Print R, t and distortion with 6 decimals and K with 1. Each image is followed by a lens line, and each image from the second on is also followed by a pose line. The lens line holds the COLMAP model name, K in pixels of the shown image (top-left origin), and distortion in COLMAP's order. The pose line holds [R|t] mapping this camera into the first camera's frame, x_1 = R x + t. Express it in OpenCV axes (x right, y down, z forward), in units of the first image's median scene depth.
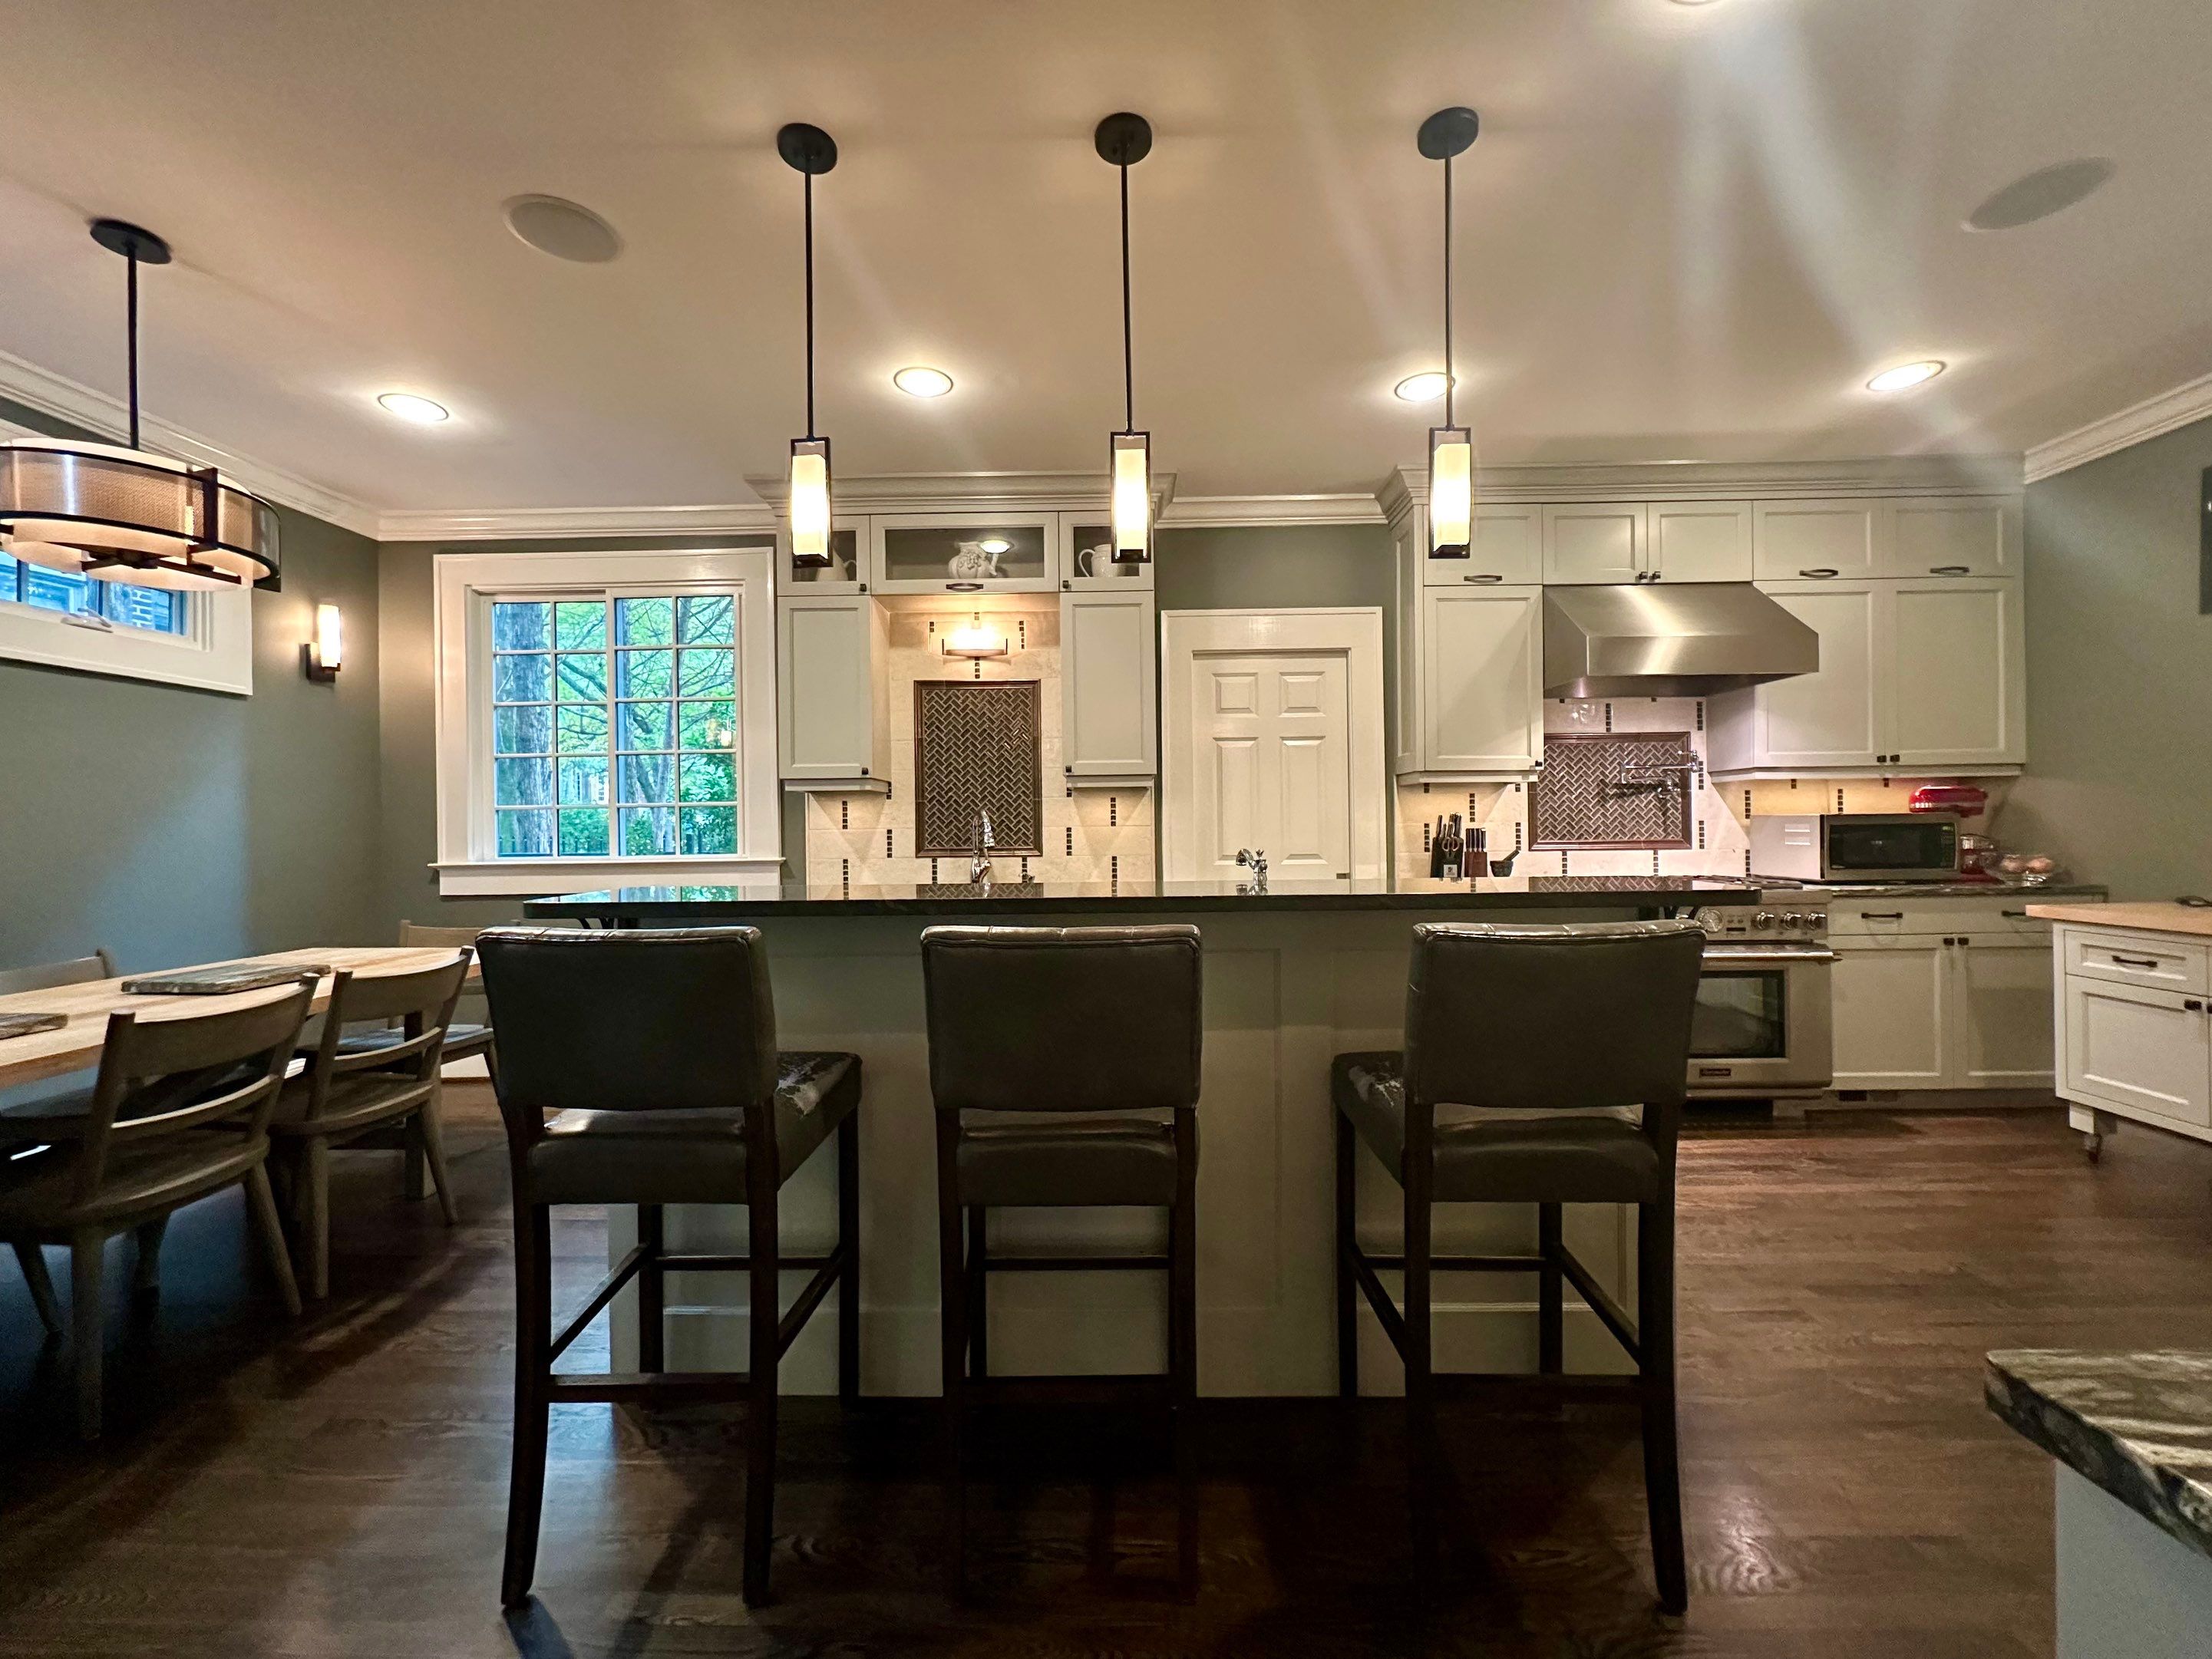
lens RADIAL K [[887.2, 0, 1114.1], [0, 887.2, 829.9], [0, 0, 1]] dist [-0.003796, 0.000197]
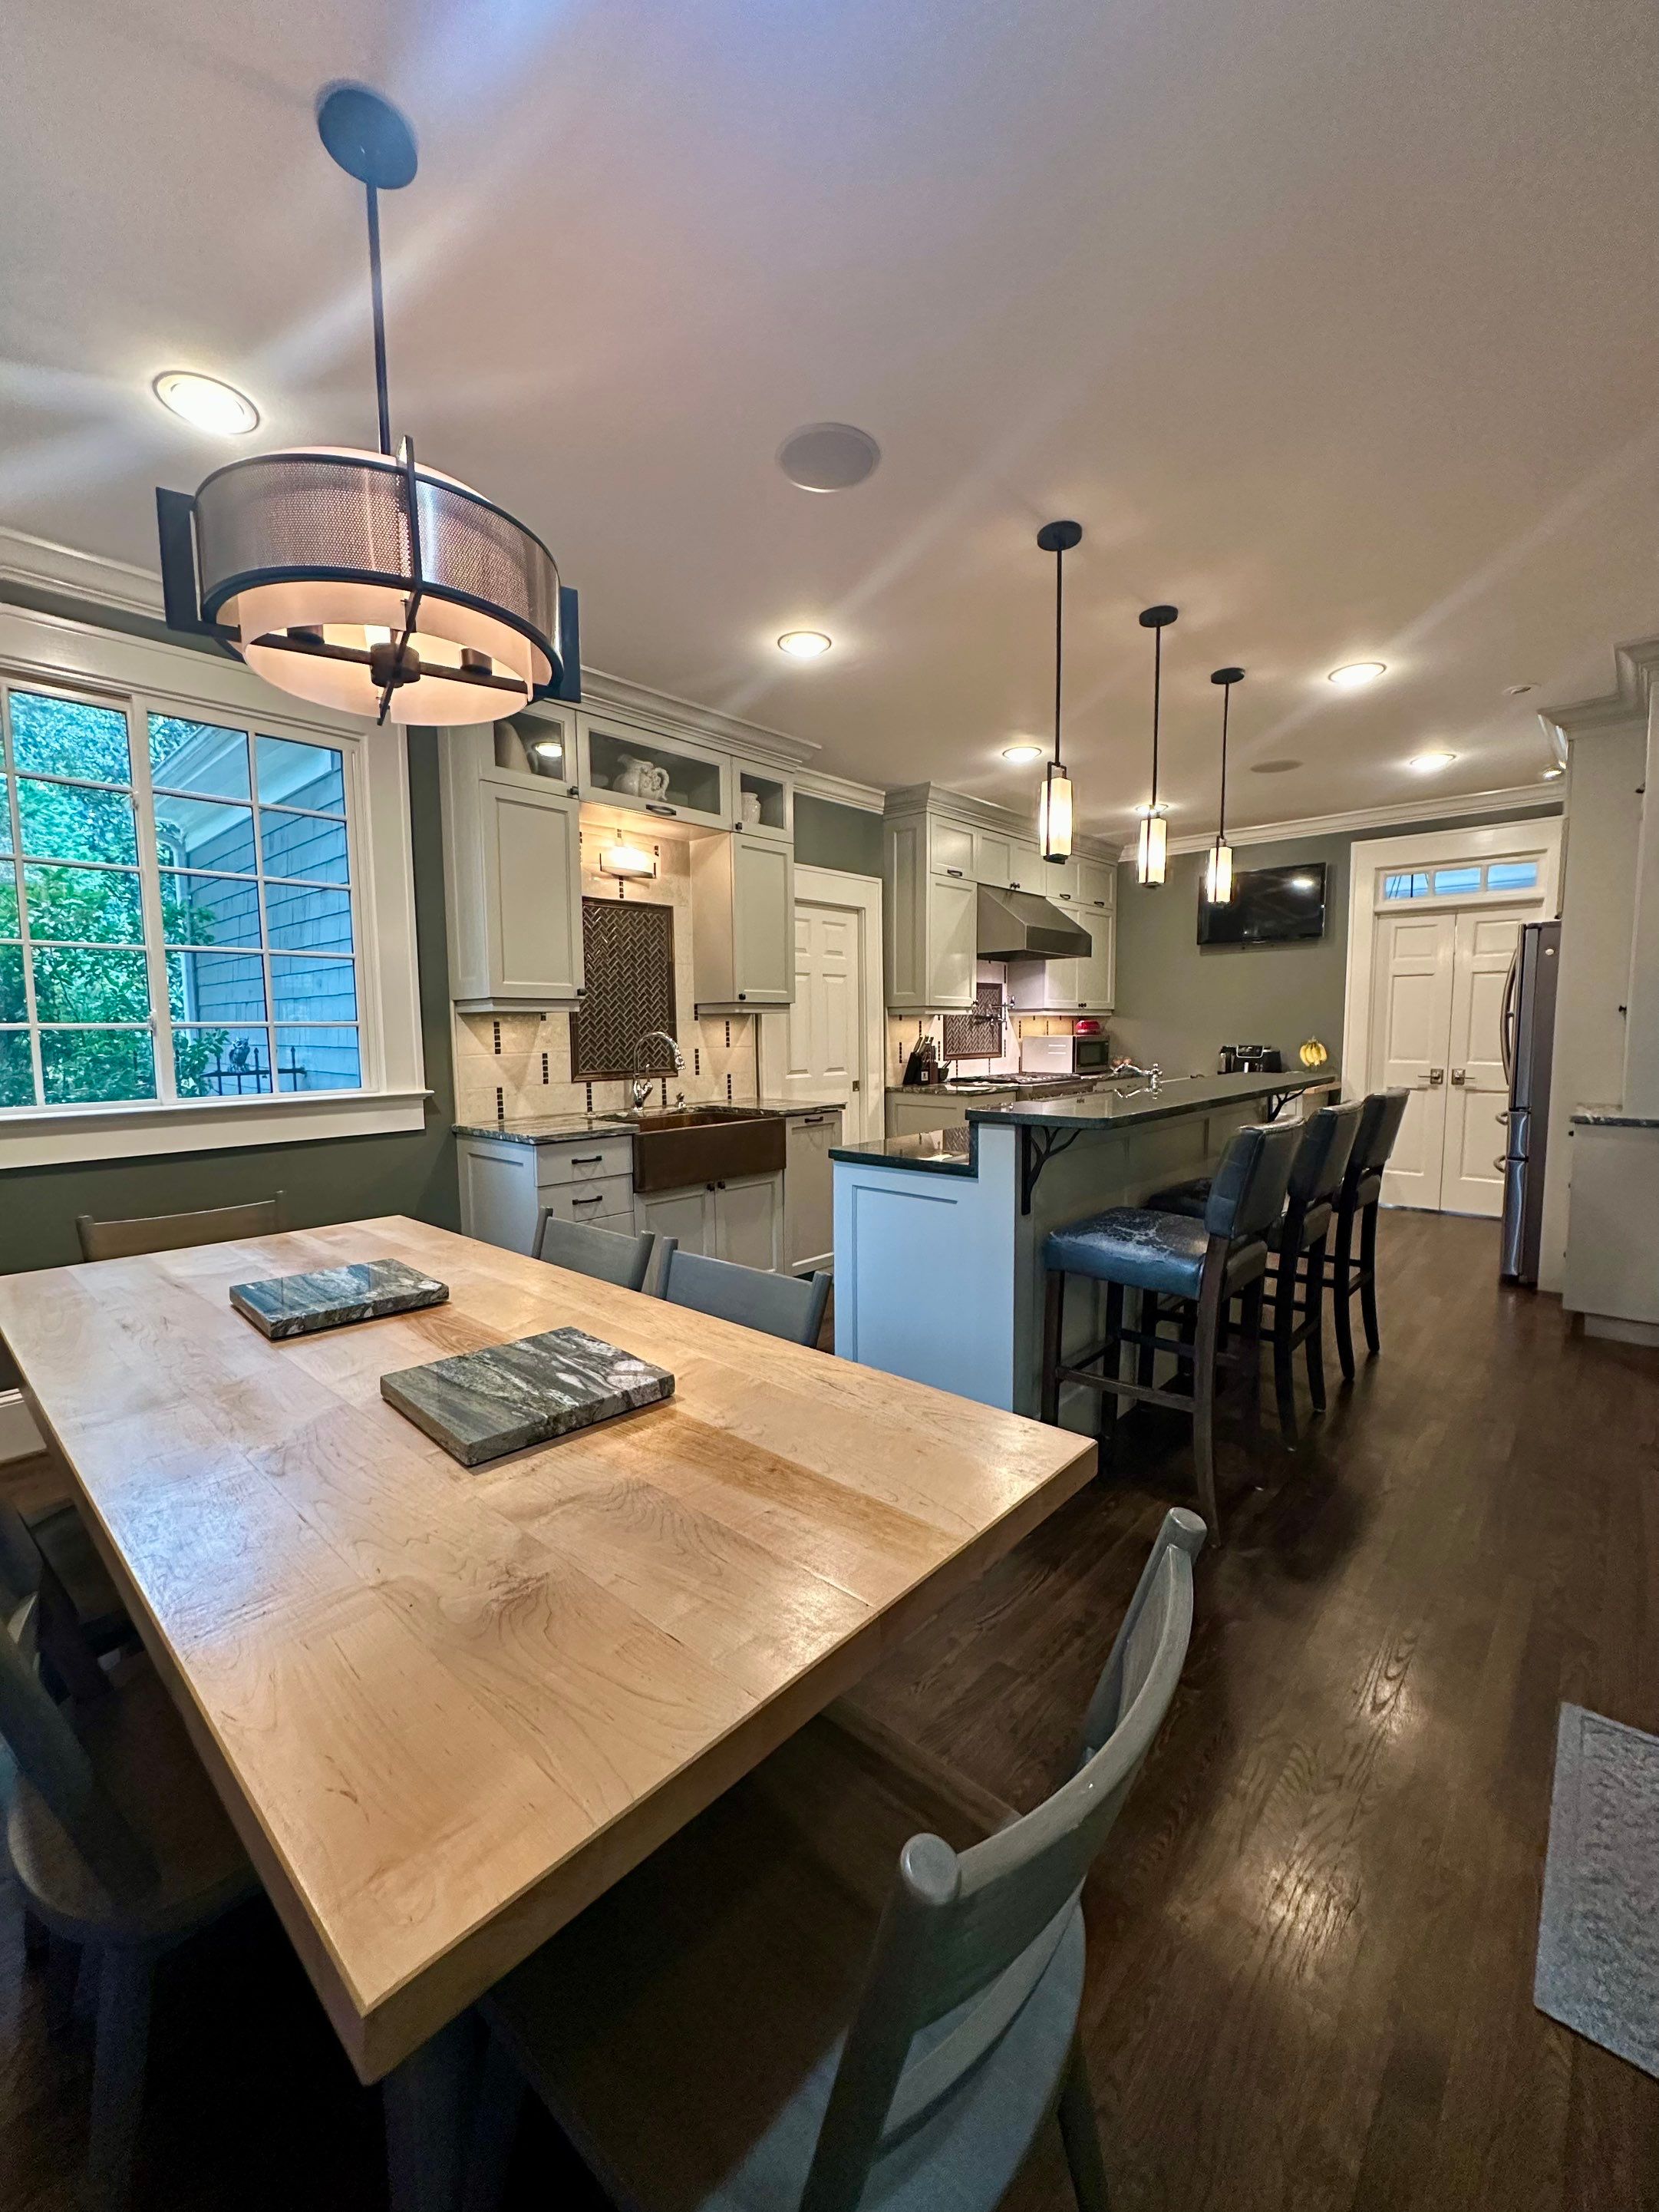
lens RADIAL K [[887.2, 0, 836.2], [0, 887.2, 1117.2], [0, 0, 1]] dist [-0.003796, 0.000197]
pose [[0.661473, -0.069992, 0.746696, -0.749710], [0.000115, 0.995645, 0.093226, -0.021038], [-0.749969, -0.061580, 0.658601, 0.157773]]
